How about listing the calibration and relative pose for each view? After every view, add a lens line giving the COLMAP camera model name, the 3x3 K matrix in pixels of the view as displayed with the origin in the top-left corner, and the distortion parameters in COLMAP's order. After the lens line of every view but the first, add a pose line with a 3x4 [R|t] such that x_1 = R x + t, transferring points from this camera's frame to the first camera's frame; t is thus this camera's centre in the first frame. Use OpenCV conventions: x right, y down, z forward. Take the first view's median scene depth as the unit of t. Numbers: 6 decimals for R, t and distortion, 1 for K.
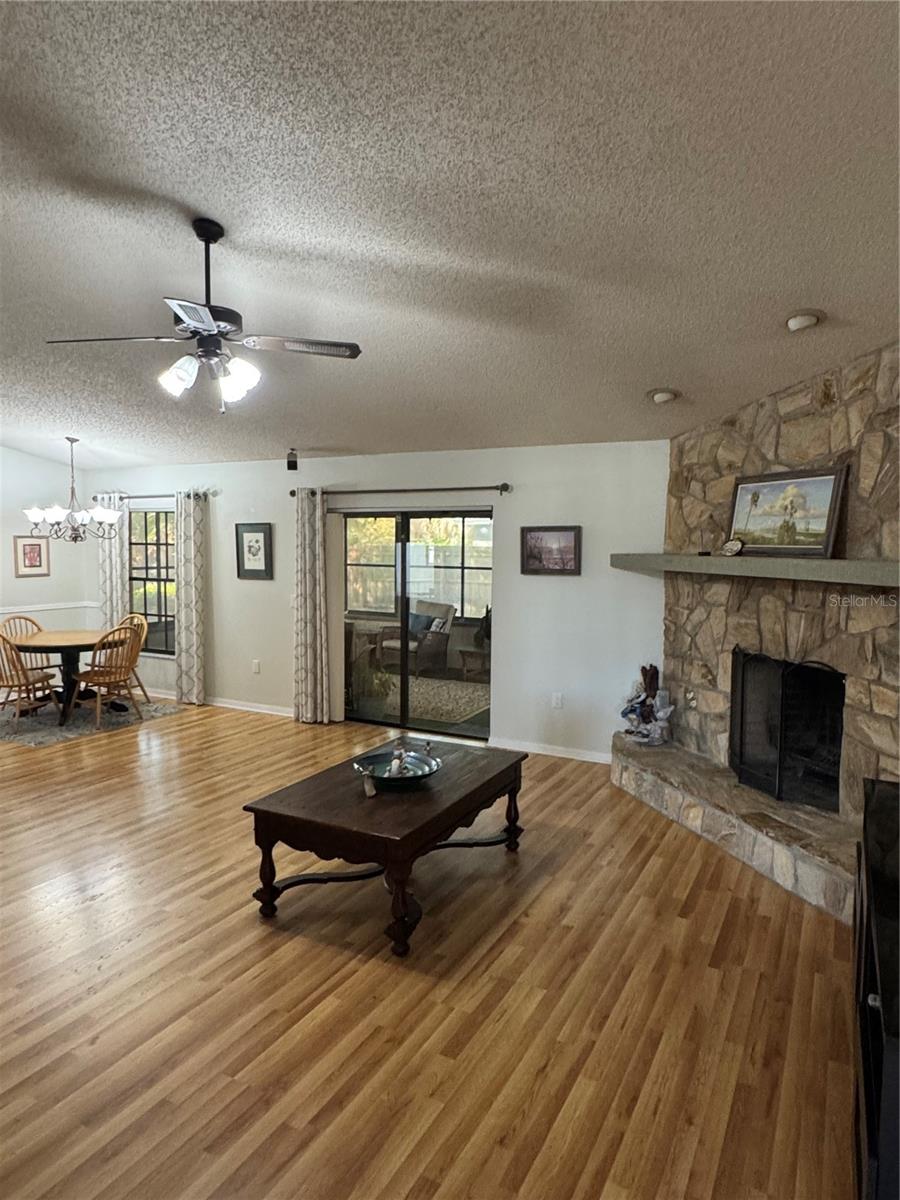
lens RADIAL K [[765.4, 0, 451.6], [0, 765.4, 601.5], [0, 0, 1]] dist [0.020256, 0.001490]
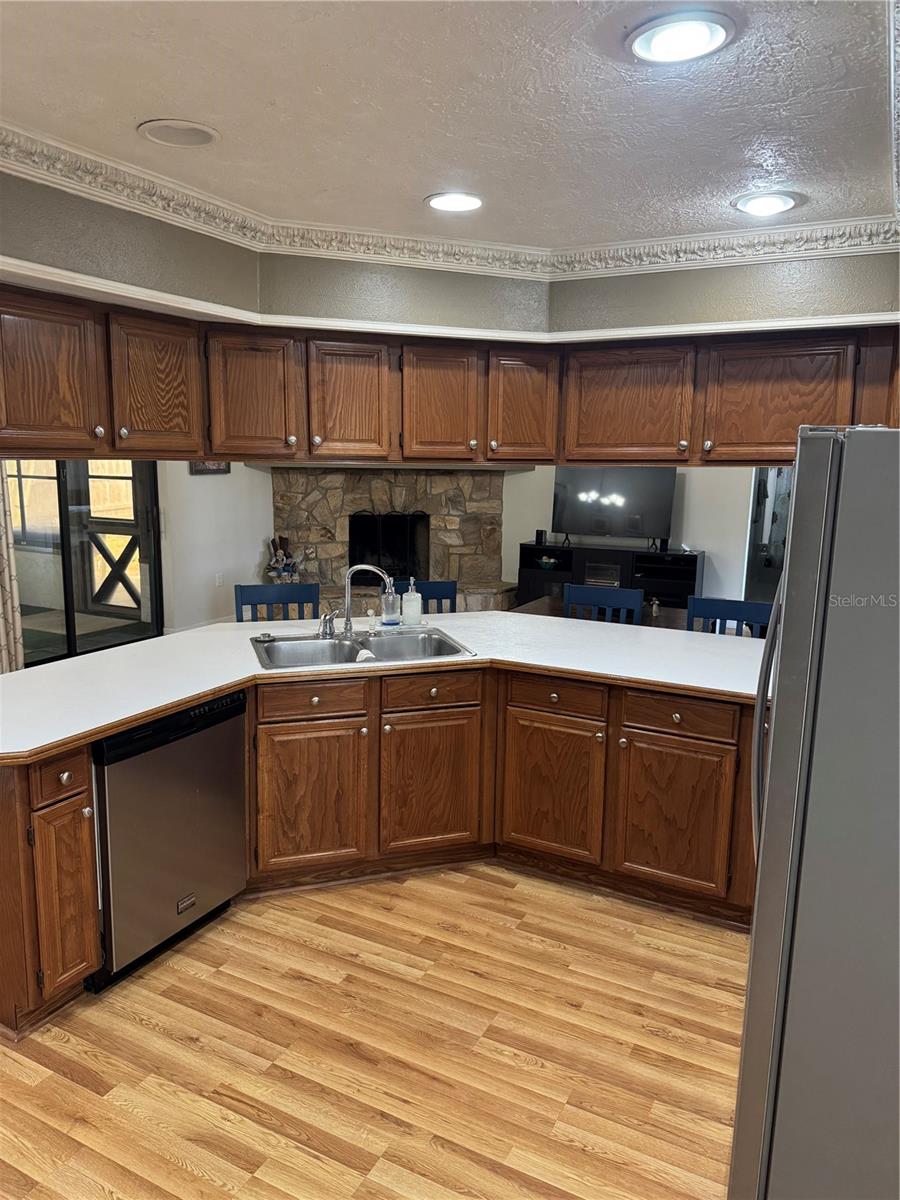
lens RADIAL K [[861.9, 0, 450.1], [0, 861.9, 599.8], [0, 0, 1]] dist [0.047586, -0.034482]
pose [[0.000830, -0.189955, 0.981792, -1.472230], [0.058685, 0.980110, 0.189580, -0.095470], [-0.998276, 0.057459, 0.011961, 0.757942]]
